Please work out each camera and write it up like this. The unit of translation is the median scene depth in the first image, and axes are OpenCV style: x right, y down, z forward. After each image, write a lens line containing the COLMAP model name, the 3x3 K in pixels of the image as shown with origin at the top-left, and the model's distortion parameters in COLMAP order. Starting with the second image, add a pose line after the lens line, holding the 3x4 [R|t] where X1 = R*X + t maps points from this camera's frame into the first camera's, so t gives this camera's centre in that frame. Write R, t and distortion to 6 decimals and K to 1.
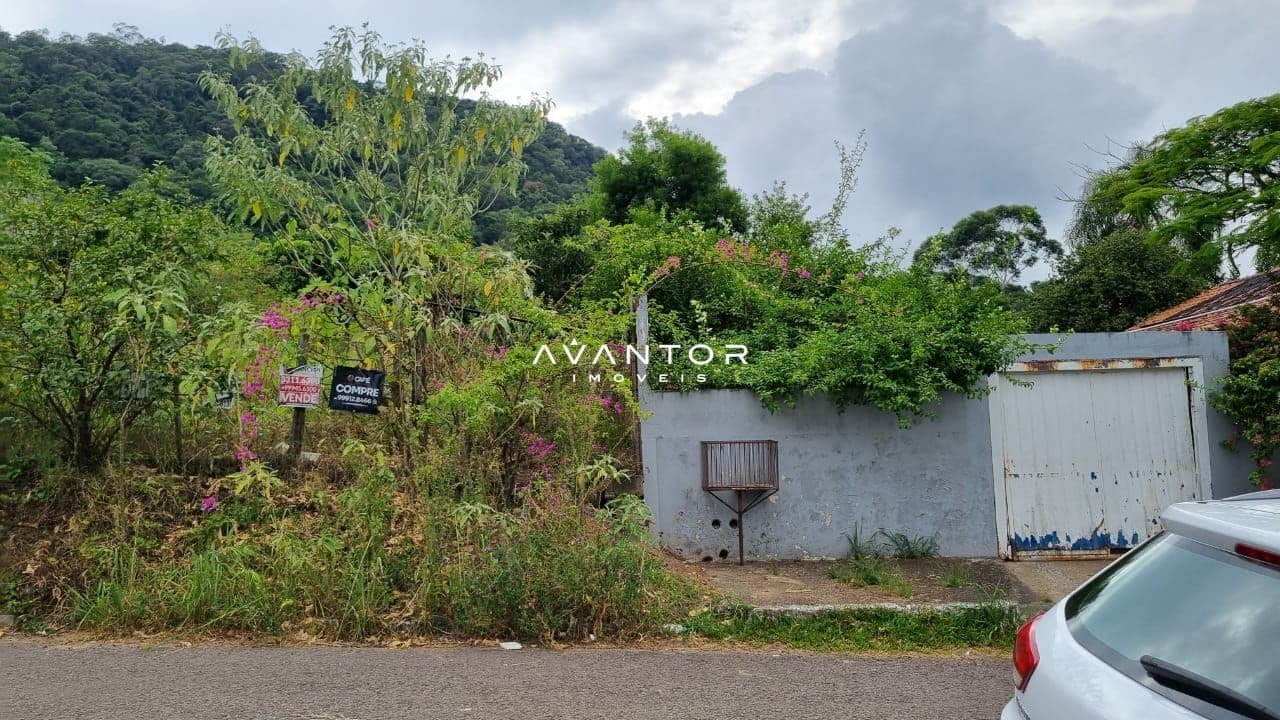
lens RADIAL K [[936.4, 0, 640.0], [0, 936.4, 360.0], [0, 0, 1]] dist [0.006518, 0.000298]
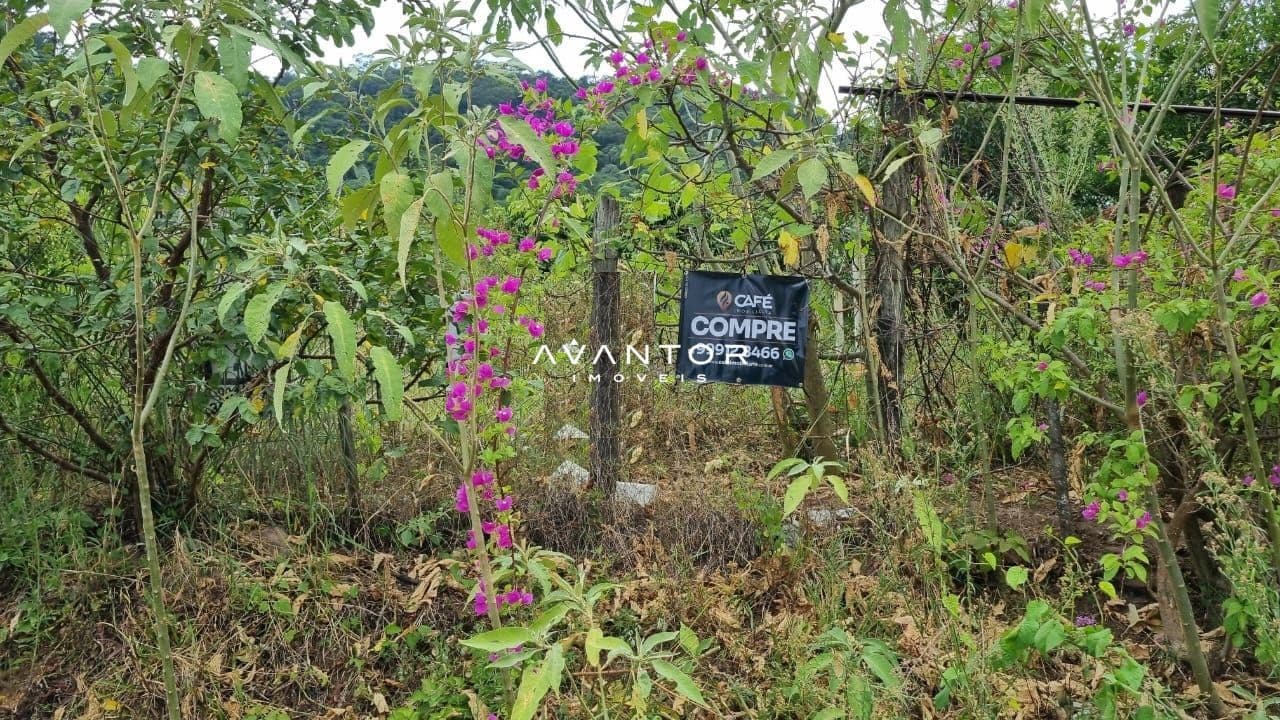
lens RADIAL K [[936.4, 0, 640.0], [0, 936.4, 360.0], [0, 0, 1]] dist [0.006518, 0.000298]
pose [[0.967433, -0.058296, -0.246323, -0.246992], [0.065813, 0.997581, 0.022389, 0.034024], [0.244422, -0.037871, 0.968929, 0.603188]]
